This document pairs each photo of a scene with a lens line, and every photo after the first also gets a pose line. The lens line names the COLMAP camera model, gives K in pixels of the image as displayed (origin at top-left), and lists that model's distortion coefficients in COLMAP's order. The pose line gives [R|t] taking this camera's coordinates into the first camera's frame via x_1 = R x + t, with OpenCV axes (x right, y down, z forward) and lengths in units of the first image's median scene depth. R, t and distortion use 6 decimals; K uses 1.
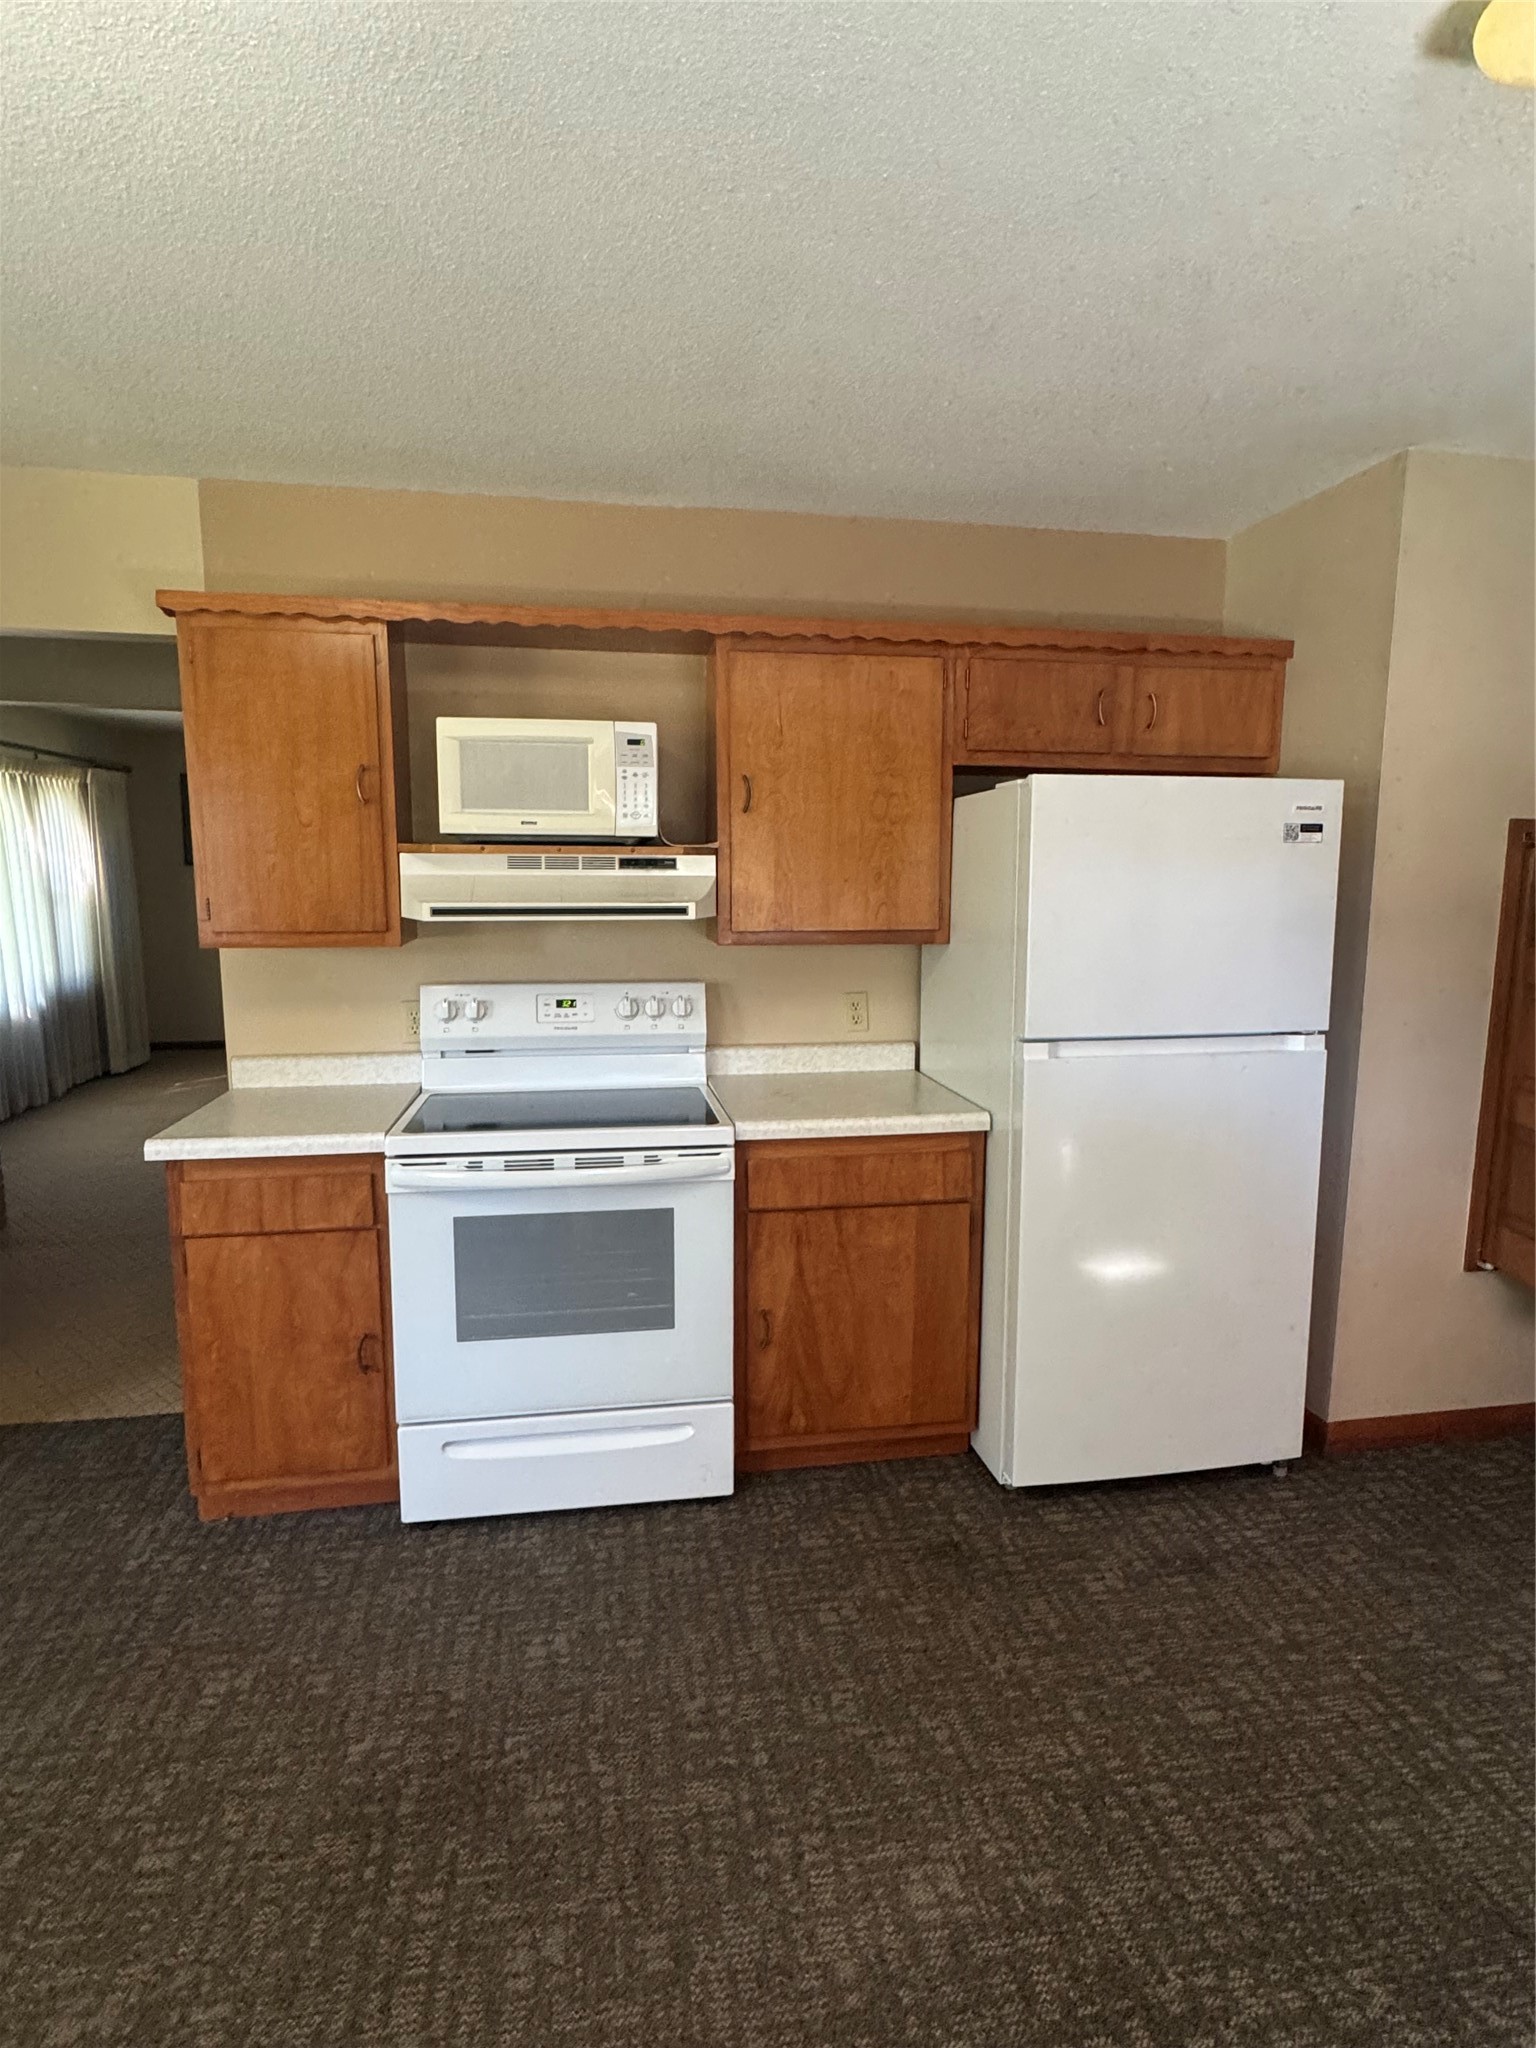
lens RADIAL K [[1094.8, 0, 769.2], [0, 1094.8, 1037.5], [0, 0, 1]] dist [0.000707, 0.000543]
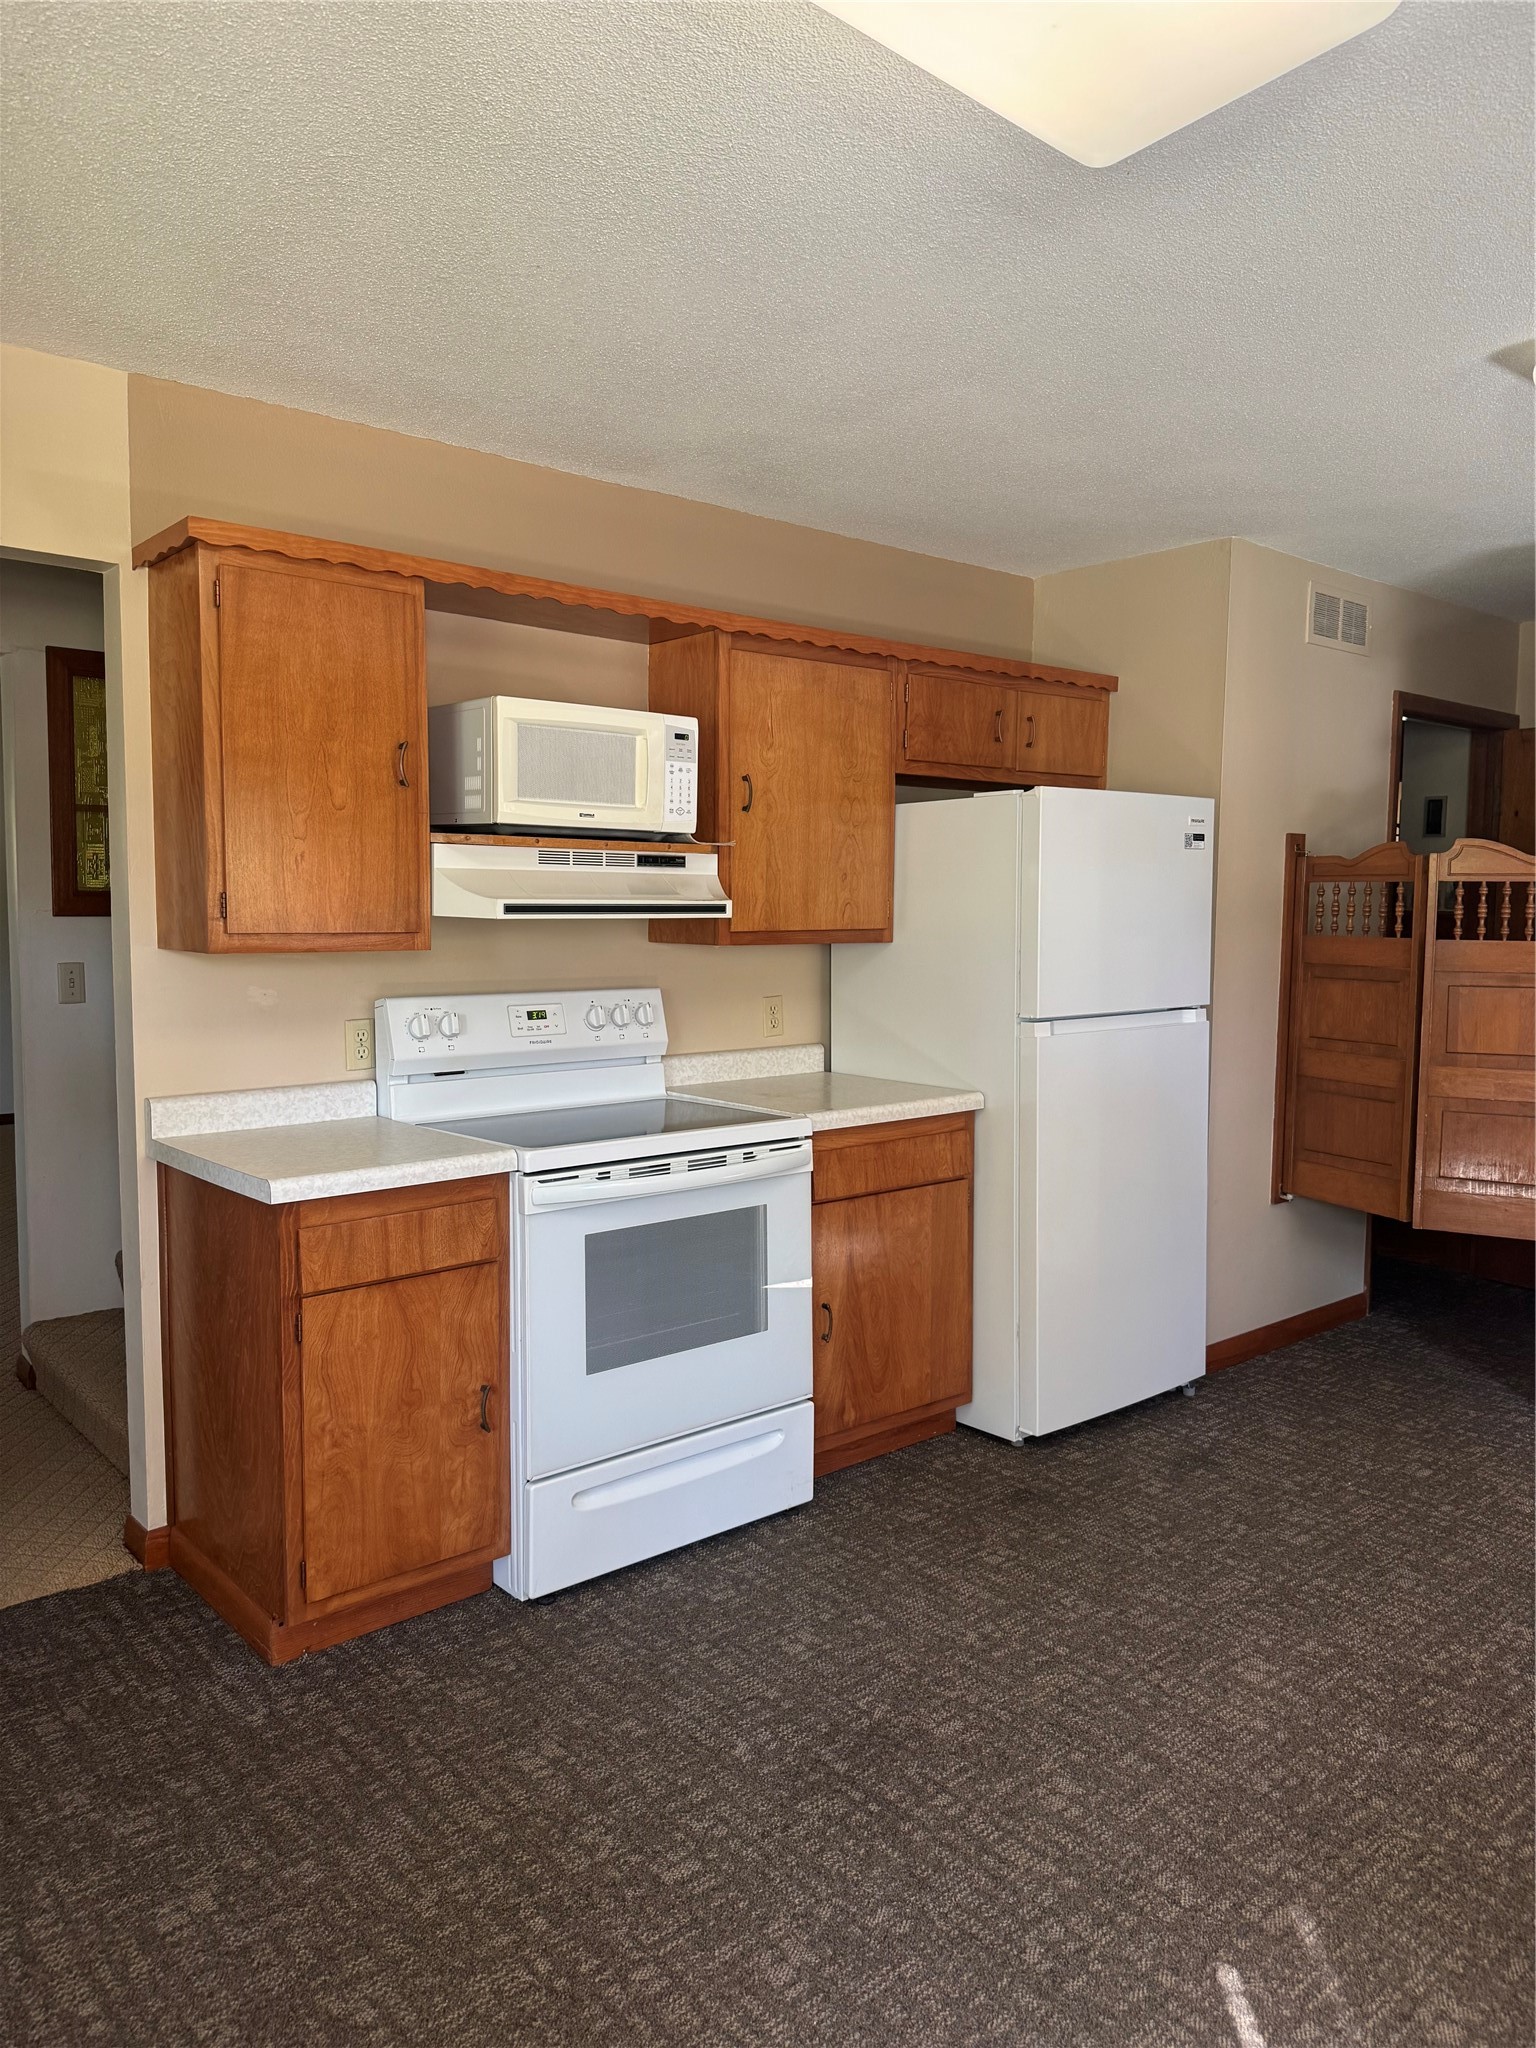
lens RADIAL K [[1442.1, 0, 768.0], [0, 1442.1, 1024.0], [0, 0, 1]] dist [0.176202, -0.303196]
pose [[0.858495, -0.042806, 0.511033, -0.719963], [0.072686, 0.996607, -0.038628, 0.041325], [-0.507645, 0.070307, 0.858693, -0.133763]]
